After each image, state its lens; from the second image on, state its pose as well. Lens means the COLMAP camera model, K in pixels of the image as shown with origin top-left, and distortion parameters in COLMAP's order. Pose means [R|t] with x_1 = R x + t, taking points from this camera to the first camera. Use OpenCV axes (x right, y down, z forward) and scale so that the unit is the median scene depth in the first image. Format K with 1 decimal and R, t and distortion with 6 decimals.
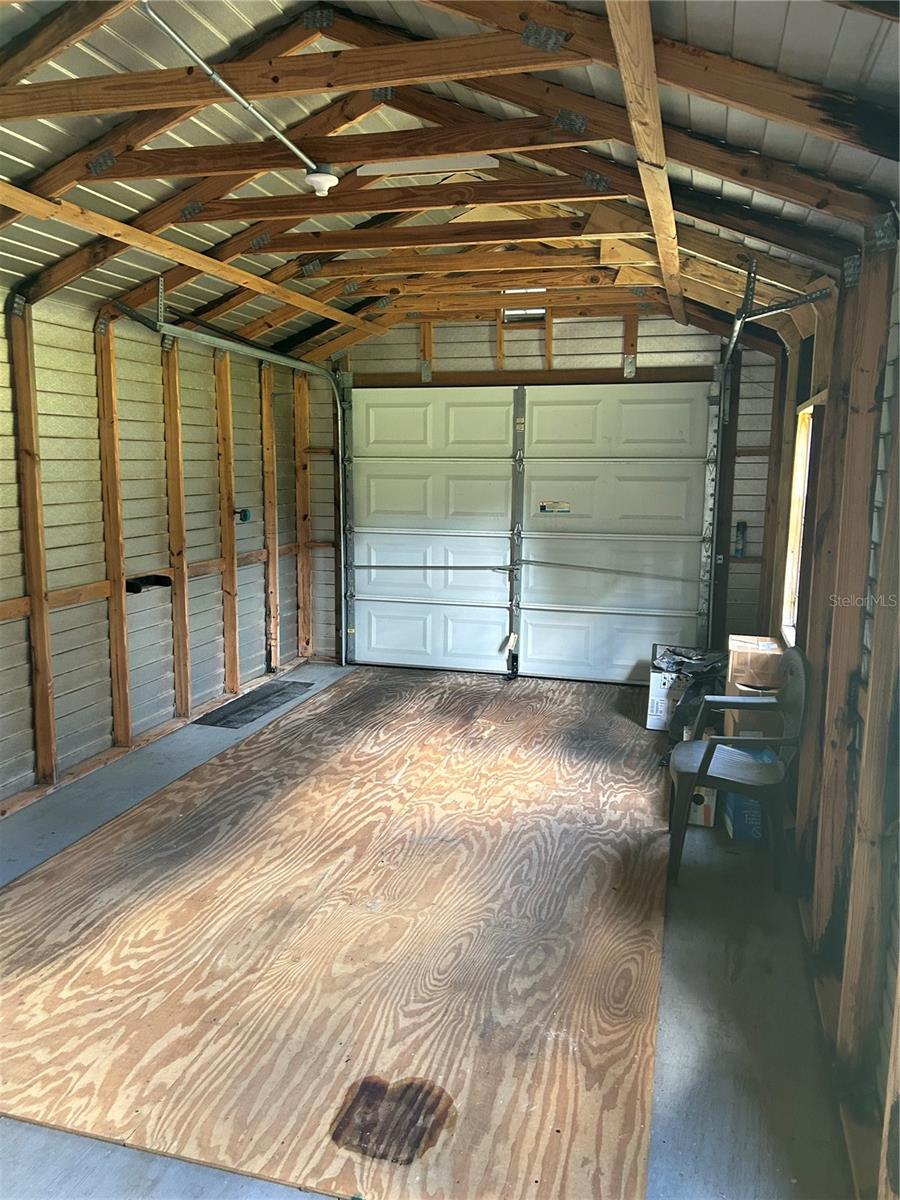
lens RADIAL K [[895.3, 0, 451.1], [0, 895.3, 600.2], [0, 0, 1]] dist [0.049161, -0.048292]
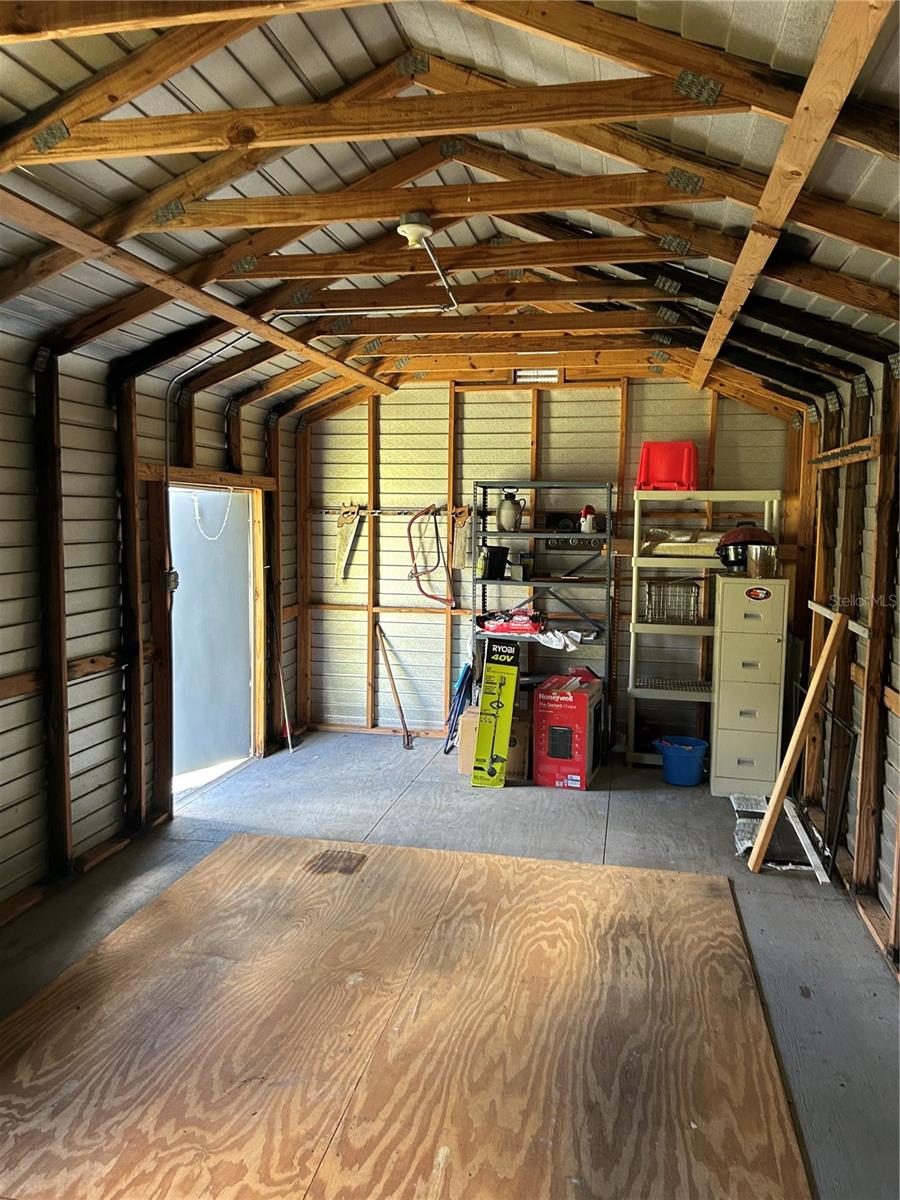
lens RADIAL K [[895.3, 0, 450.1], [0, 895.3, 599.0], [0, 0, 1]] dist [0.049161, -0.048292]
pose [[-0.997595, -0.016494, -0.067315, -0.117437], [-0.033168, 0.966439, 0.254745, -0.312076], [0.060854, 0.256365, -0.964663, 1.877206]]
